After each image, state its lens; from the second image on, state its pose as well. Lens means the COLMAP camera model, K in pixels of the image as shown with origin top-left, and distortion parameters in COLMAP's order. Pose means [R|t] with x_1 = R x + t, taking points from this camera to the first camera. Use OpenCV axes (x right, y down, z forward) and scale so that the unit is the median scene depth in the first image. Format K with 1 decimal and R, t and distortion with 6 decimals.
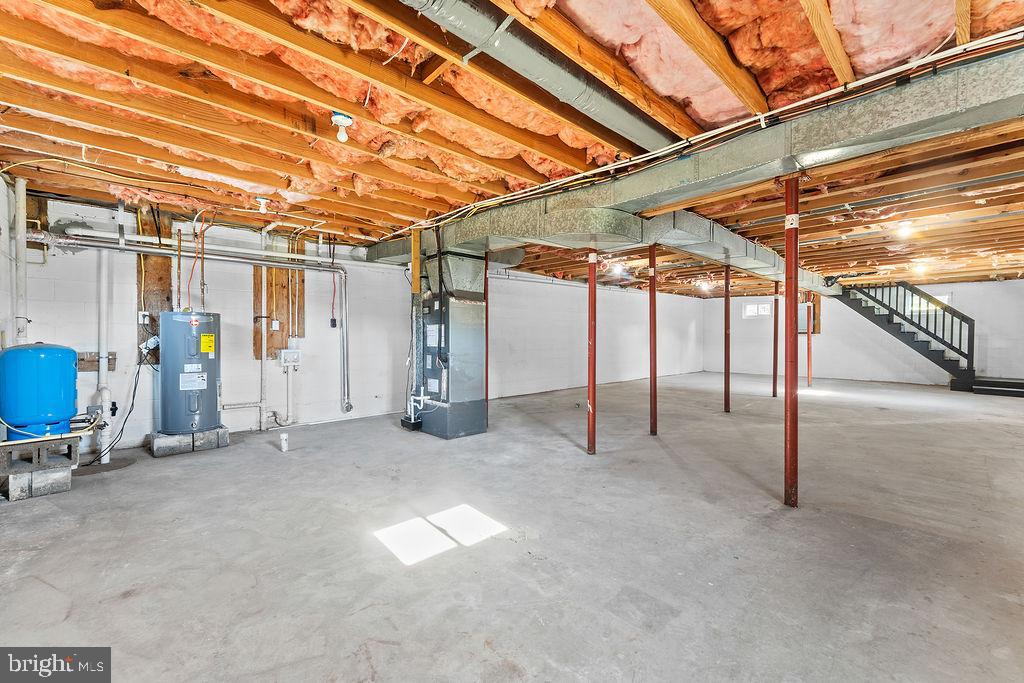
lens RADIAL K [[408.9, 0, 511.6], [0, 408.9, 339.9], [0, 0, 1]] dist [0.001538, 0.000168]
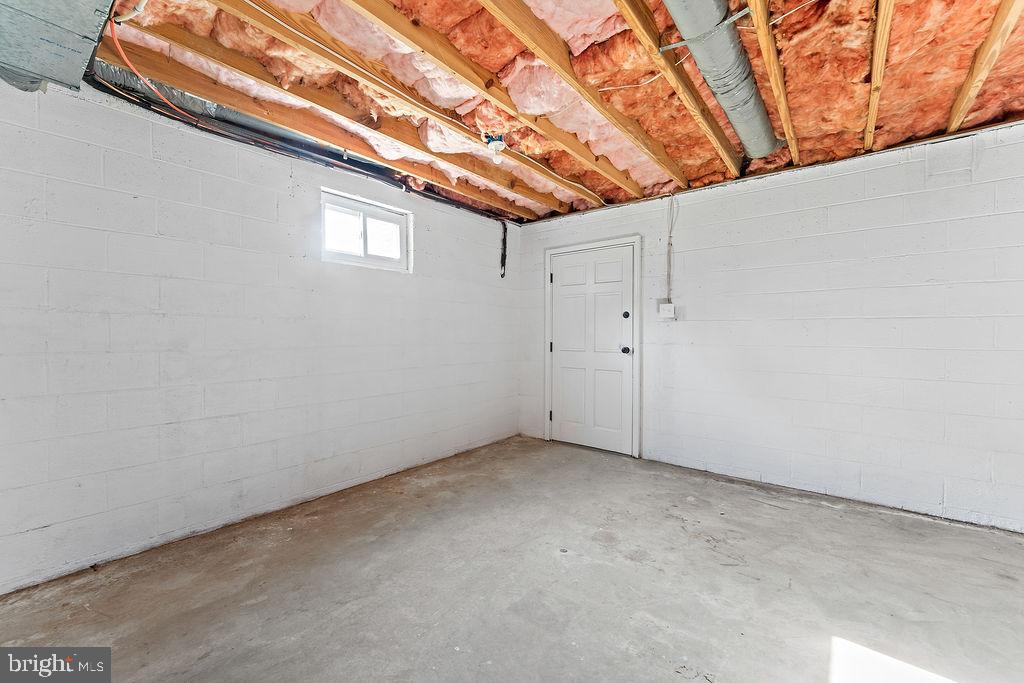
lens RADIAL K [[408.9, 0, 513.3], [0, 408.9, 340.3], [0, 0, 1]] dist [0.001538, 0.000168]
pose [[-0.986567, -0.001240, -0.163353, 0.529317], [-0.003218, 0.999925, 0.011850, -0.011805], [0.163326, 0.012216, -0.986497, 1.865919]]
